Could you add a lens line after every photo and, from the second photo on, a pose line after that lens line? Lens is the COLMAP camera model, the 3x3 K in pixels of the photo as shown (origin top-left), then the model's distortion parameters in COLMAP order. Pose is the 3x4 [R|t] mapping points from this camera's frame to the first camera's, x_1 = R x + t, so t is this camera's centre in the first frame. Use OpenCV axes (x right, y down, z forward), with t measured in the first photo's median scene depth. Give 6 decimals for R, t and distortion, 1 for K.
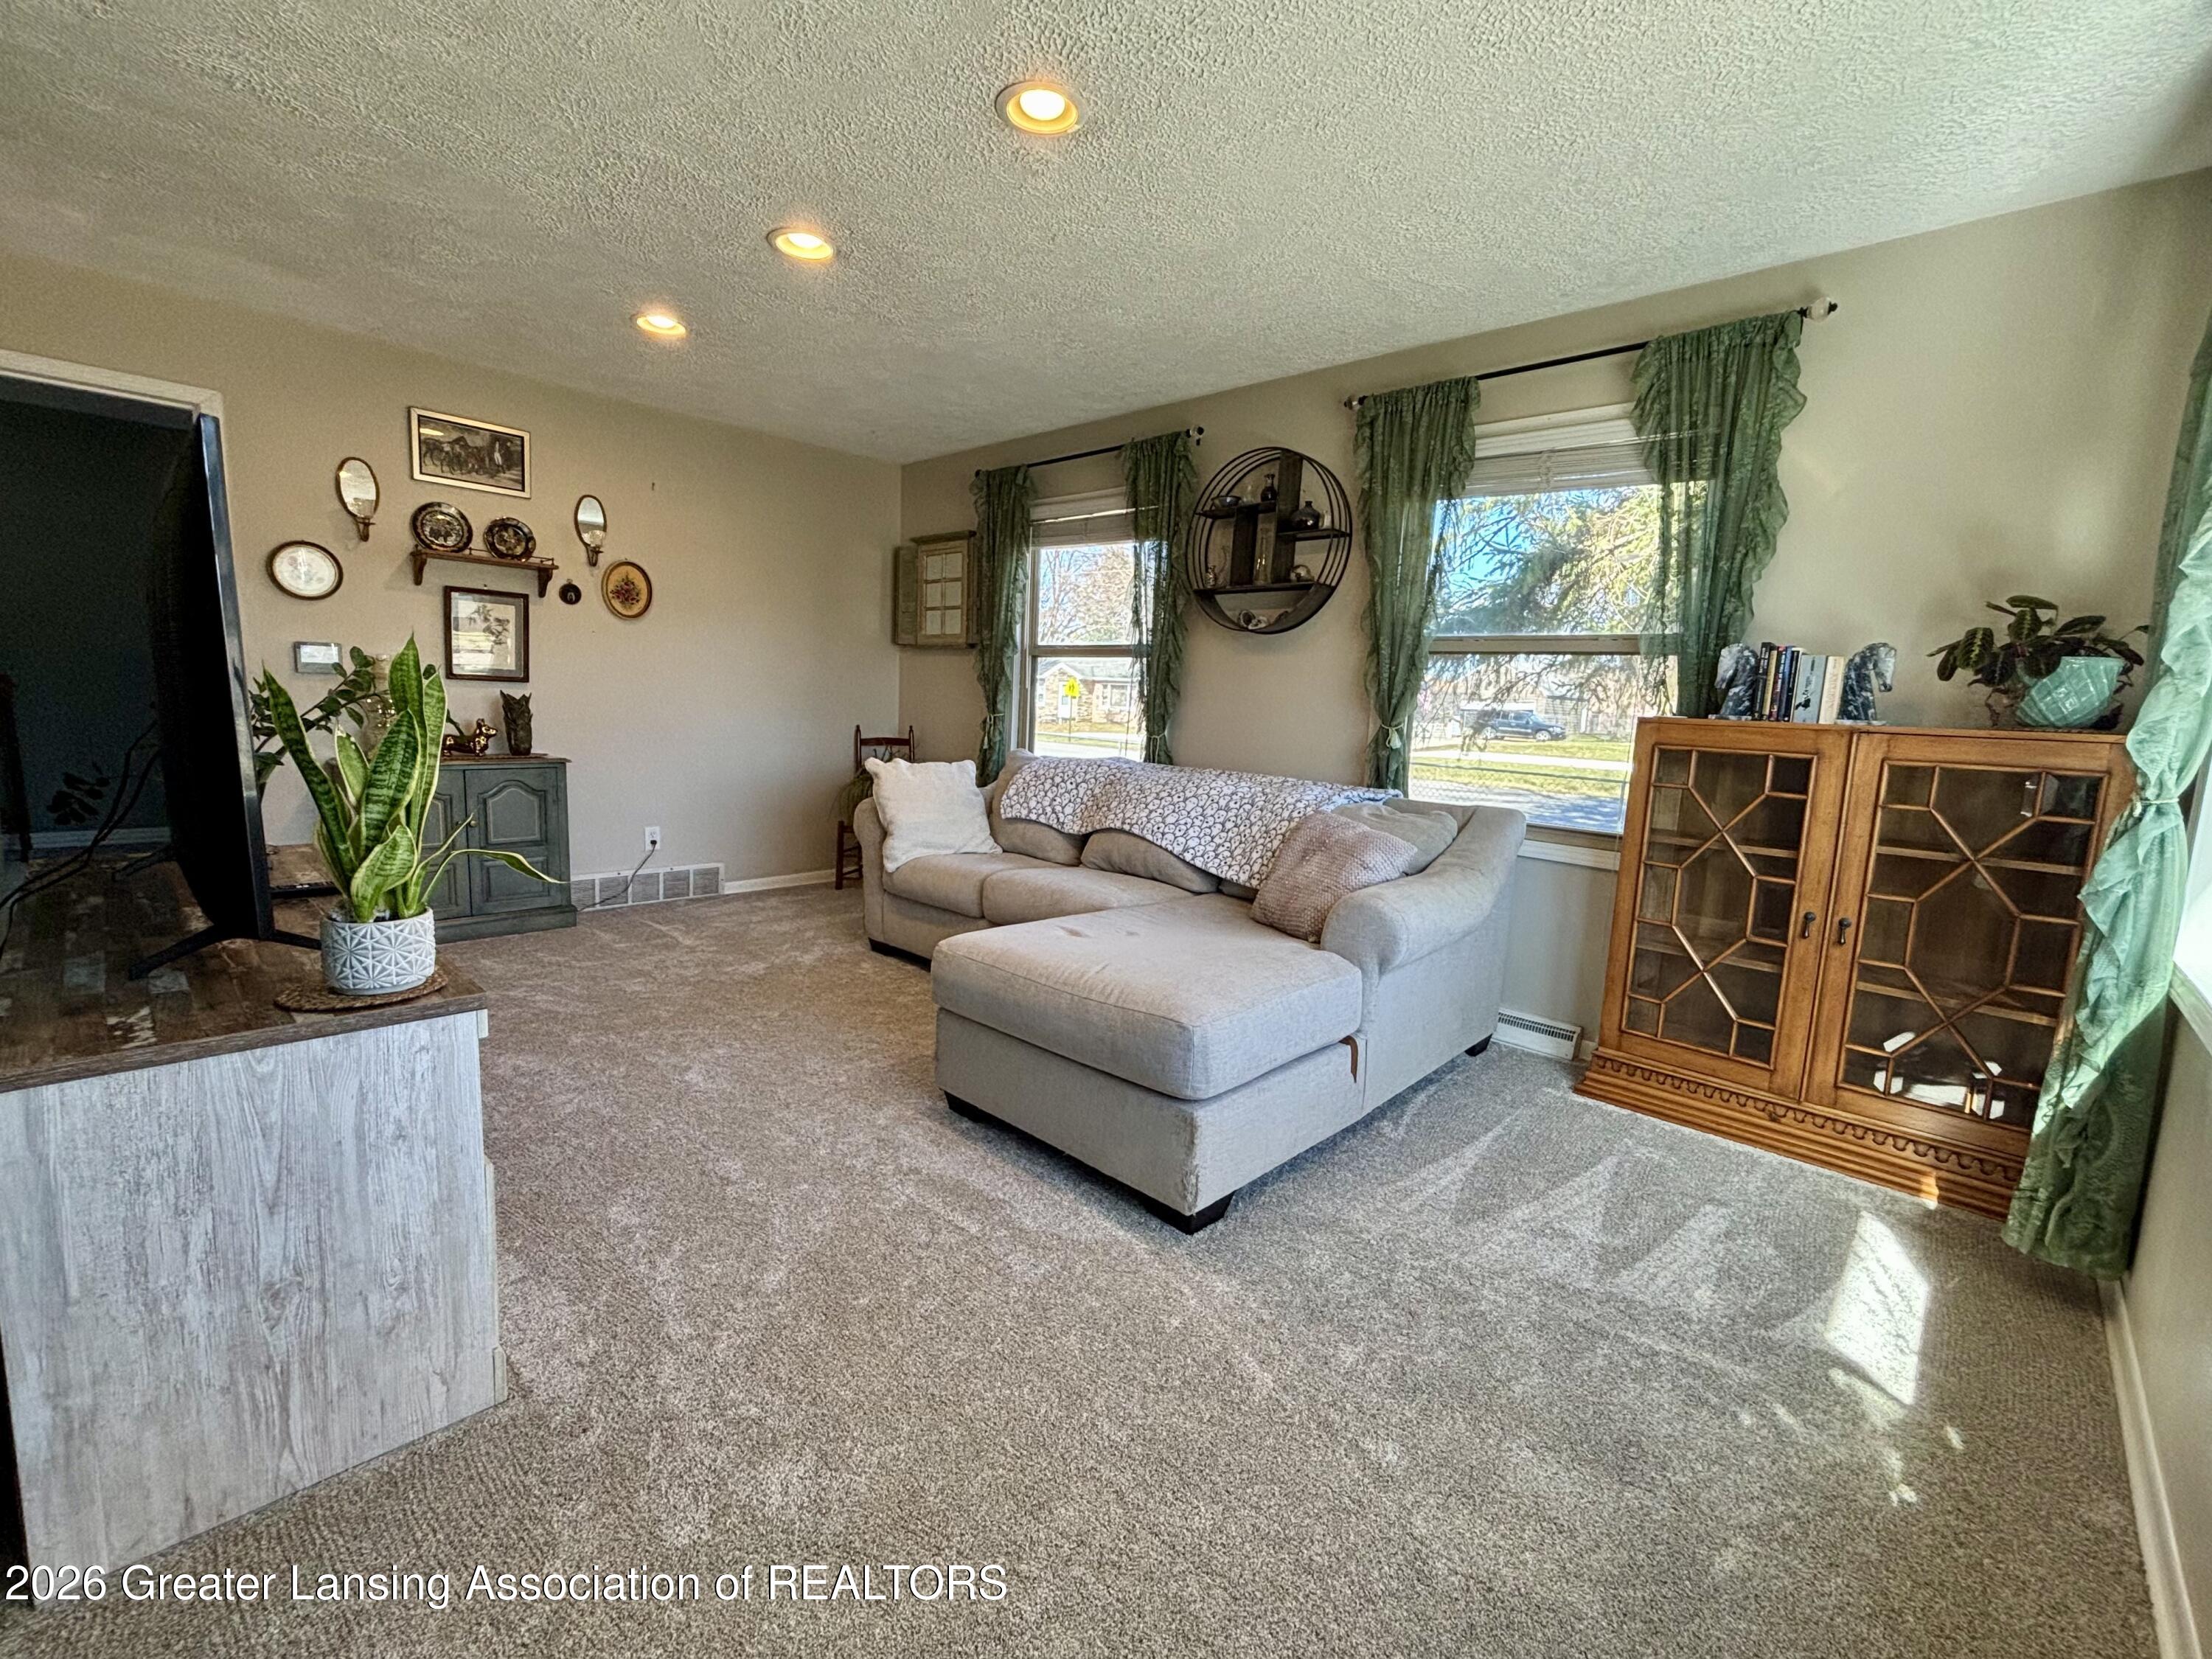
lens RADIAL K [[951.7, 0, 1097.1], [0, 951.7, 830.6], [0, 0, 1]] dist [-0.002682, -0.000546]
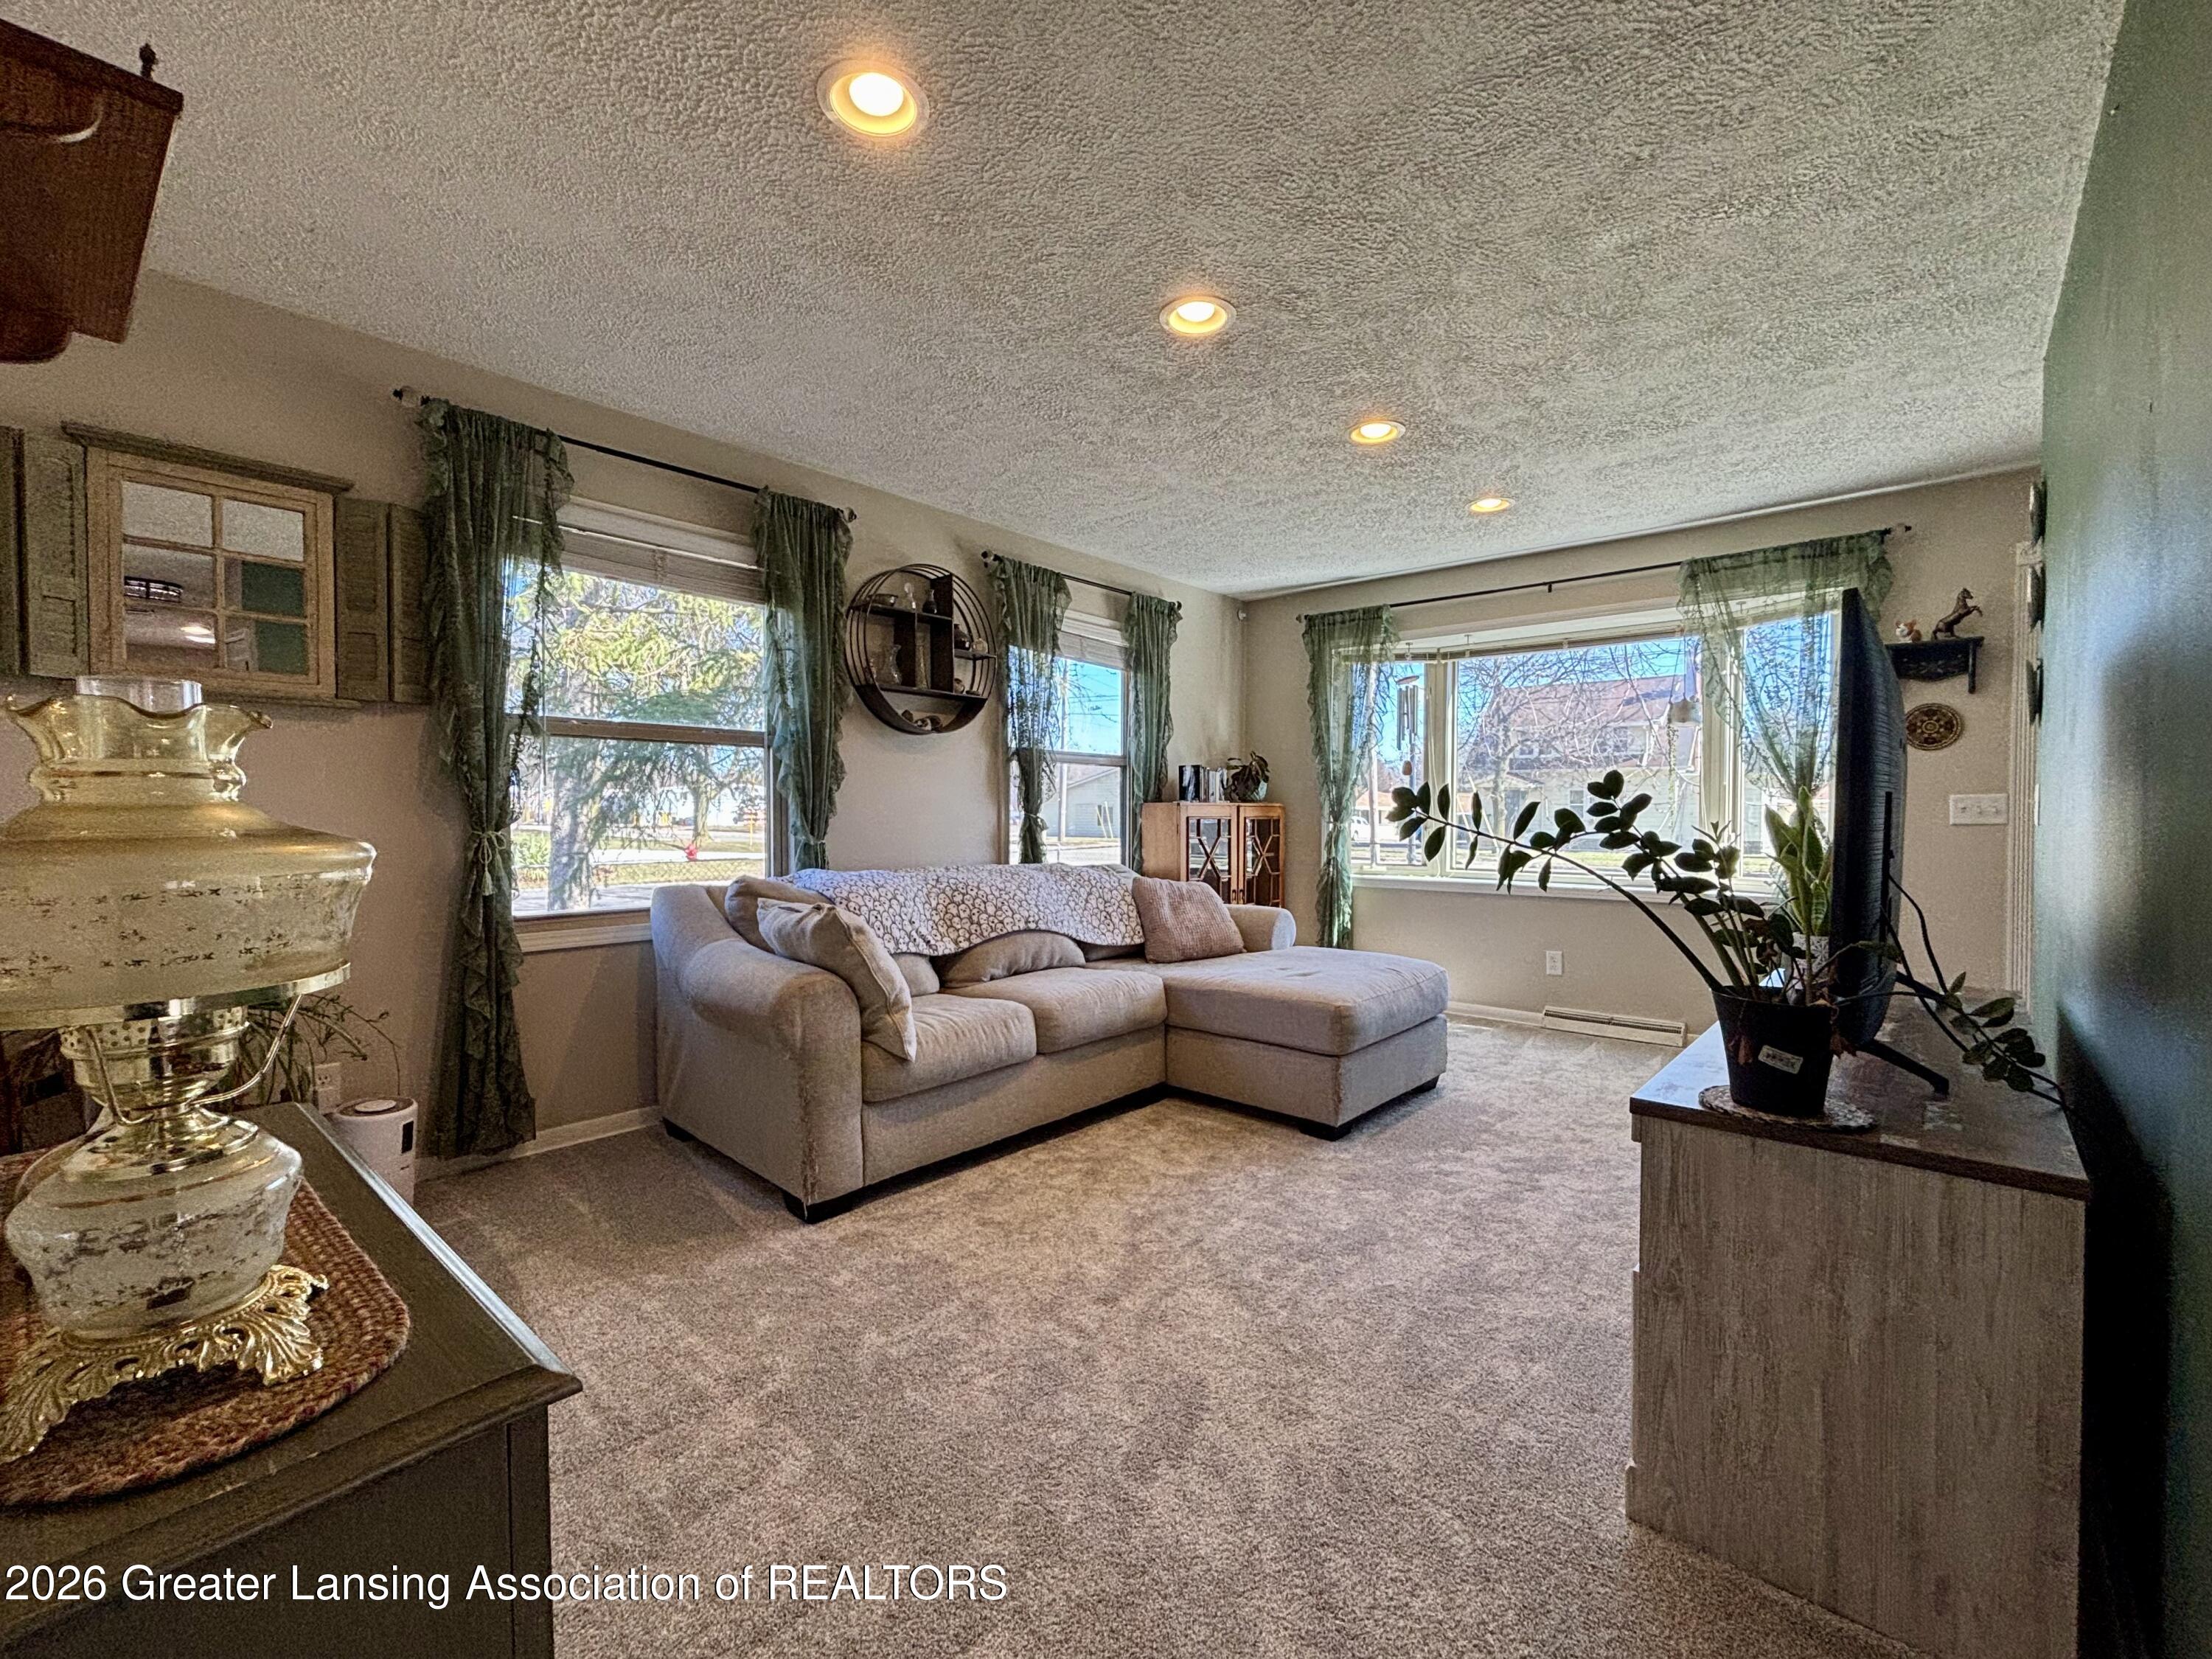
lens RADIAL K [[951.7, 0, 1097.1], [0, 951.7, 830.6], [0, 0, 1]] dist [-0.002682, -0.000546]
pose [[-0.036962, -0.071170, 0.996779, -0.933485], [0.118849, 0.990068, 0.075098, -0.164274], [-0.992224, 0.121242, -0.028136, 0.887097]]
